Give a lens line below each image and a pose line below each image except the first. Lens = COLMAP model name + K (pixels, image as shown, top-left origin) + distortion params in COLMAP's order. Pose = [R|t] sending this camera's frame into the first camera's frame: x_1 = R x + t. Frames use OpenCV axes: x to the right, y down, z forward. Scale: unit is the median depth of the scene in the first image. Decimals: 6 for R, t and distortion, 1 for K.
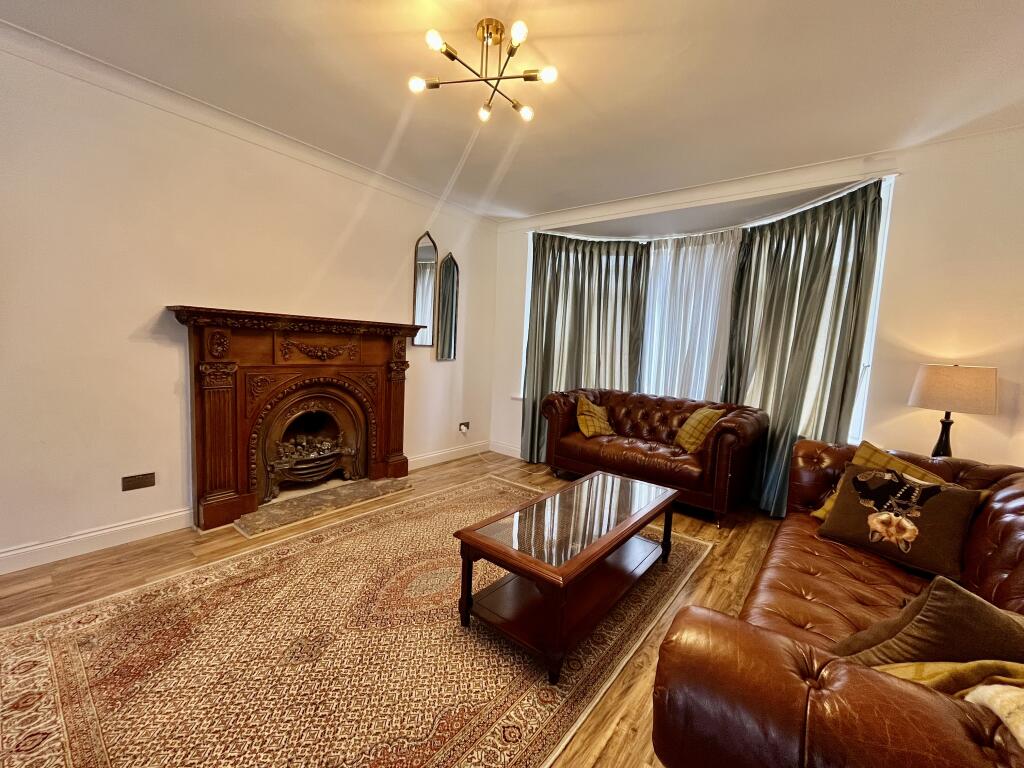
lens RADIAL K [[415.1, 0, 510.9], [0, 415.1, 387.2], [0, 0, 1]] dist [0.000943, -0.000352]
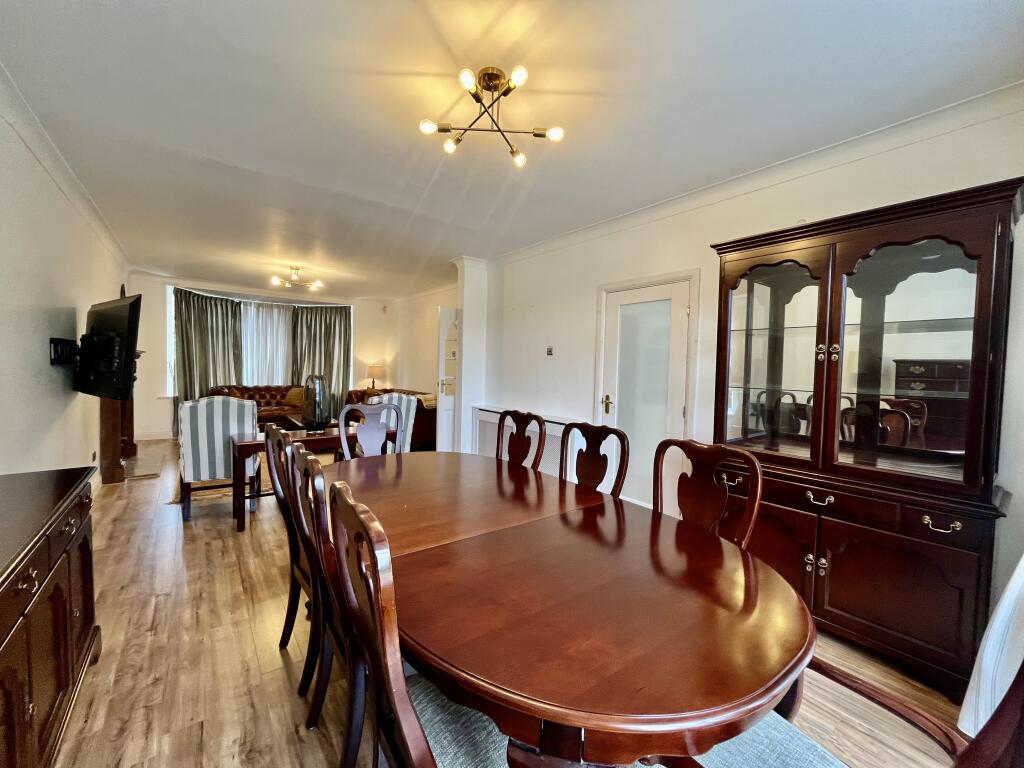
lens RADIAL K [[415.1, 0, 510.7], [0, 415.1, 385.5], [0, 0, 1]] dist [0.000943, -0.000352]
pose [[0.236923, -0.087412, 0.967588, -1.181206], [0.097091, 0.993089, 0.065942, 0.009580], [-0.966665, 0.078321, 0.243773, -0.557211]]
